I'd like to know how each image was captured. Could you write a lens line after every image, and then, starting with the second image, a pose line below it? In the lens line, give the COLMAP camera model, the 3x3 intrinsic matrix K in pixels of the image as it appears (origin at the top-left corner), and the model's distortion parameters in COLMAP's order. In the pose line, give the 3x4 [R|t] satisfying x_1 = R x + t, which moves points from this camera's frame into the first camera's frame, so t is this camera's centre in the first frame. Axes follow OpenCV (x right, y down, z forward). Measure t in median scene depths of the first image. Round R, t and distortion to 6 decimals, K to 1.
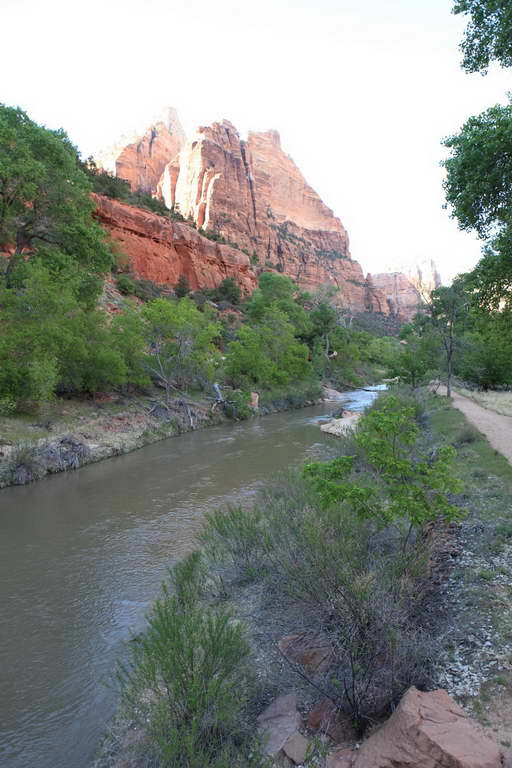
lens RADIAL K [[542.9, 0, 251.4], [0, 542.9, 383.3], [0, 0, 1]] dist [-0.078868, 0.056749]
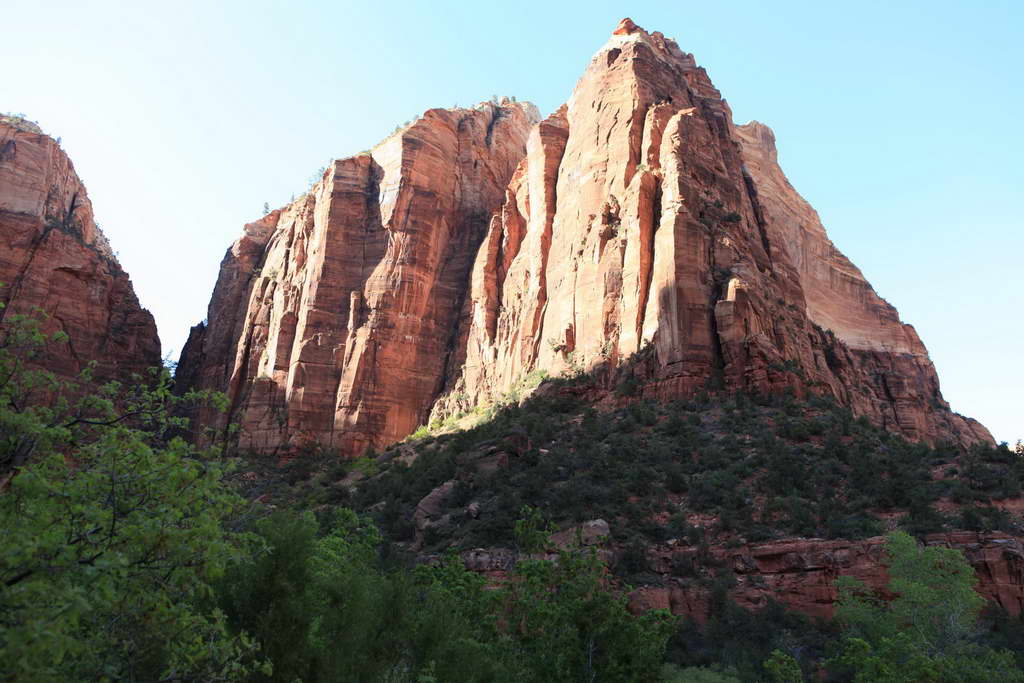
lens RADIAL K [[854.4, 0, 515.5], [0, 854.4, 338.5], [0, 0, 1]] dist [-0.067889, -0.000292]
pose [[0.992632, -0.013596, -0.120407, -0.080840], [-0.034647, 0.920355, -0.389547, -0.027450], [0.116113, 0.390849, 0.913102, 0.407765]]
